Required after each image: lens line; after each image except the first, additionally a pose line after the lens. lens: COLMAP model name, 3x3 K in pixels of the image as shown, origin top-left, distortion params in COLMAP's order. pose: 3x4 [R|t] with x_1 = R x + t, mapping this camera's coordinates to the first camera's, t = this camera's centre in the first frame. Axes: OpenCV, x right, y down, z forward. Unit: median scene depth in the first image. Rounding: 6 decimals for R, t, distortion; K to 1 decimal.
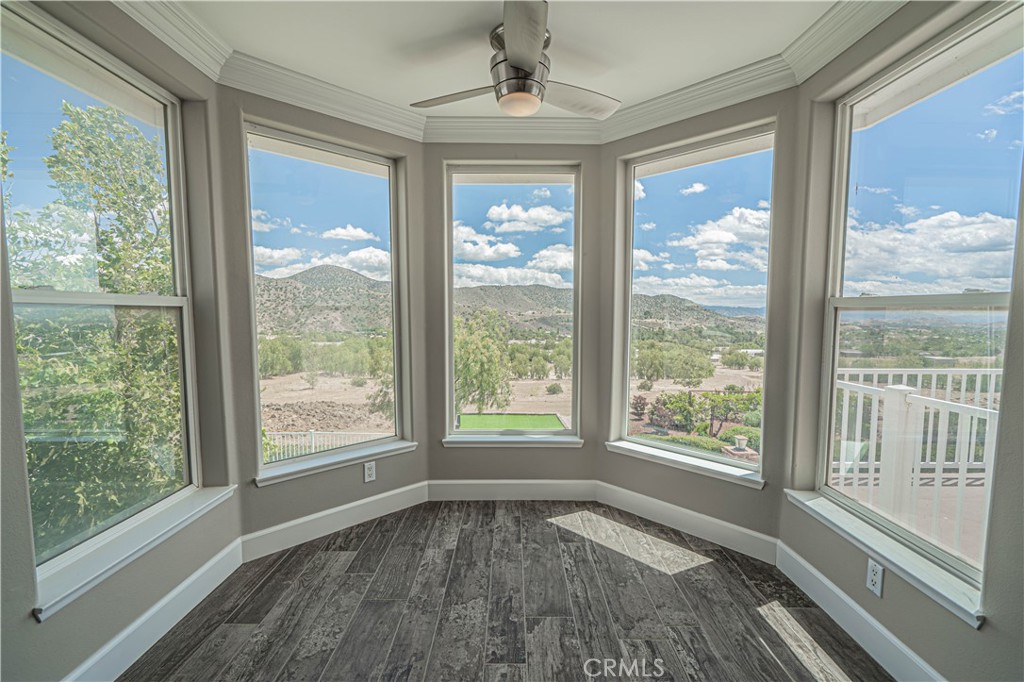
lens RADIAL K [[464.2, 0, 515.7], [0, 464.2, 348.6], [0, 0, 1]] dist [-0.004145, -0.000256]
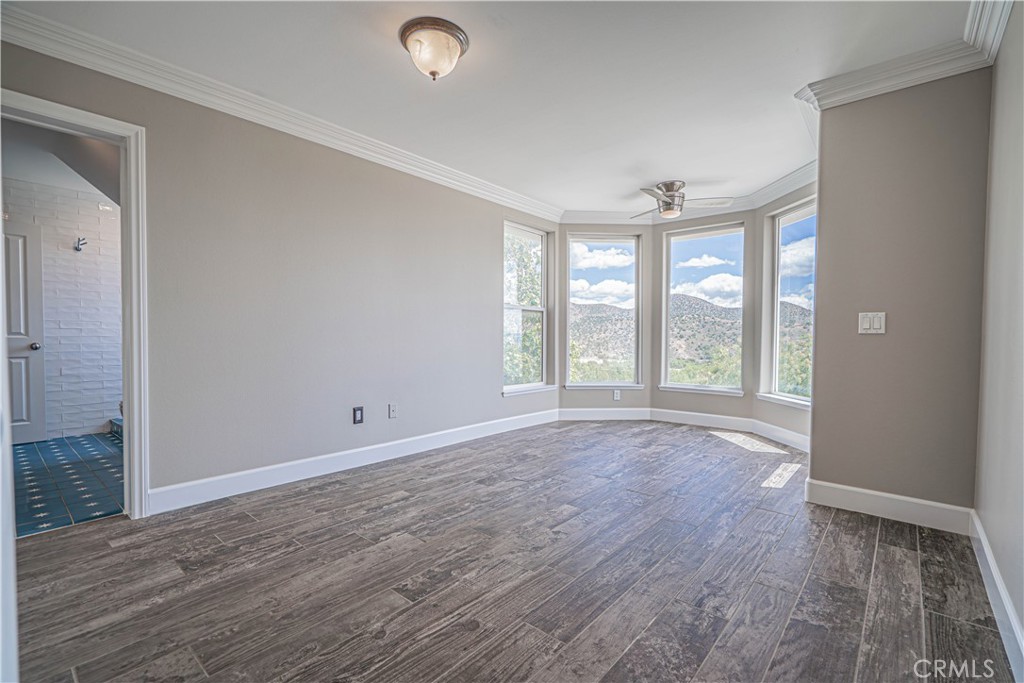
lens RADIAL K [[464.2, 0, 515.7], [0, 464.2, 349.1], [0, 0, 1]] dist [-0.004145, -0.000256]
pose [[0.758328, 0.018524, -0.651610, 0.615183], [-0.056607, 0.997691, -0.037516, 0.162916], [0.649411, 0.065335, 0.757626, -0.754990]]
